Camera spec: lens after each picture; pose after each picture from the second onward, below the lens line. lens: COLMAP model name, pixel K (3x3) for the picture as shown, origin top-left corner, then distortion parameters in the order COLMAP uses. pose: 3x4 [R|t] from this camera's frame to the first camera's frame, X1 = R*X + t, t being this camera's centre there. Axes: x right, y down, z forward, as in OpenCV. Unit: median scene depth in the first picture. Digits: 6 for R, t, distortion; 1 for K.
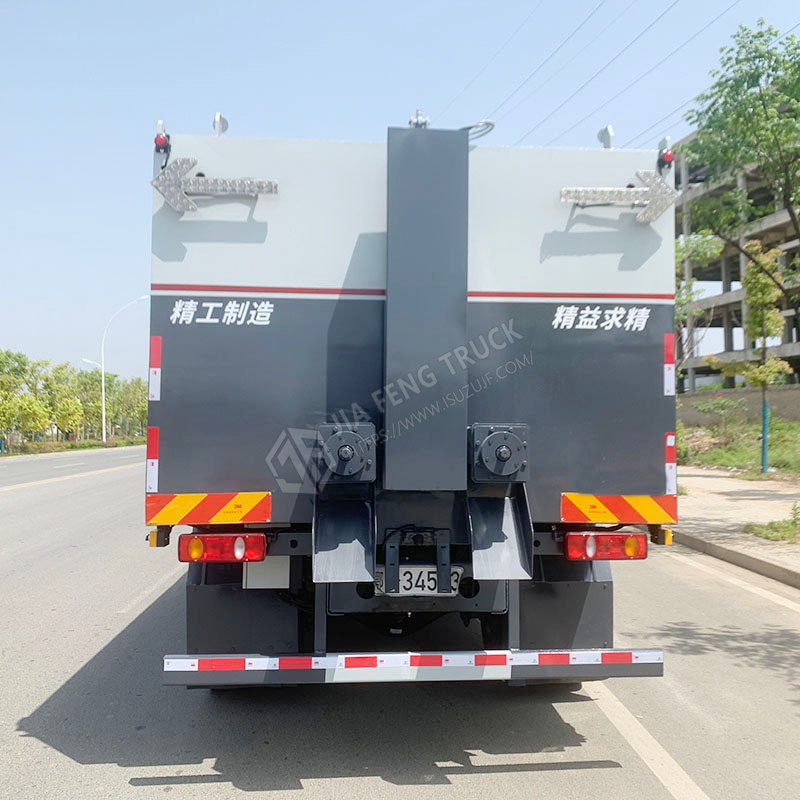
lens RADIAL K [[728.4, 0, 372.5], [0, 728.4, 401.7], [0, 0, 1]] dist [0.156561, -0.330835]
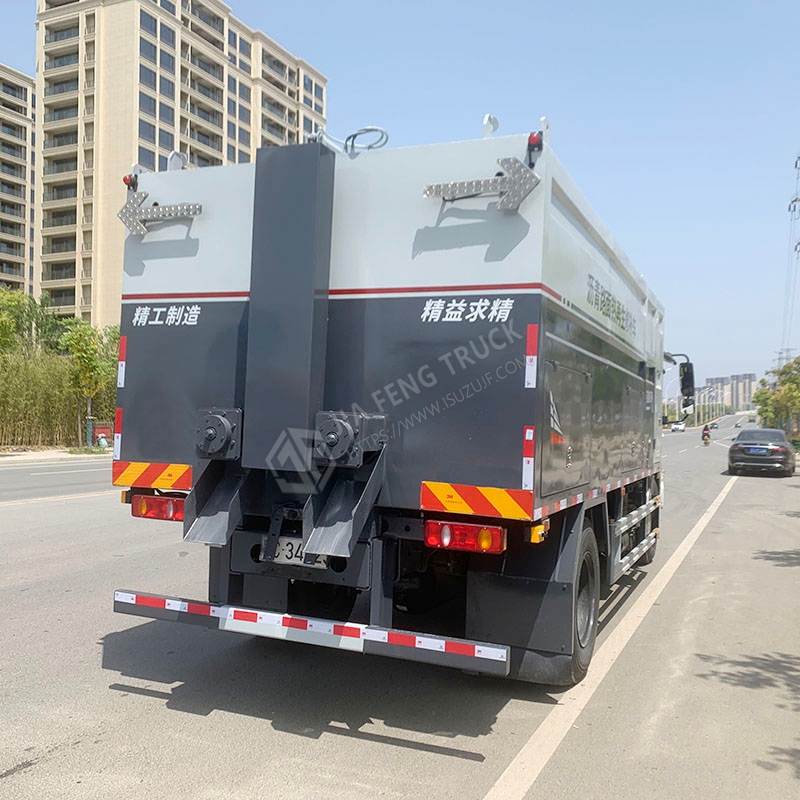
lens RADIAL K [[728.4, 0, 372.5], [0, 728.4, 401.7], [0, 0, 1]] dist [0.156561, -0.330835]
pose [[0.901962, 0.019272, -0.431385, 0.629843], [-0.017317, 0.999814, 0.008460, 0.004866], [0.431468, -0.000160, 0.902128, 0.045411]]
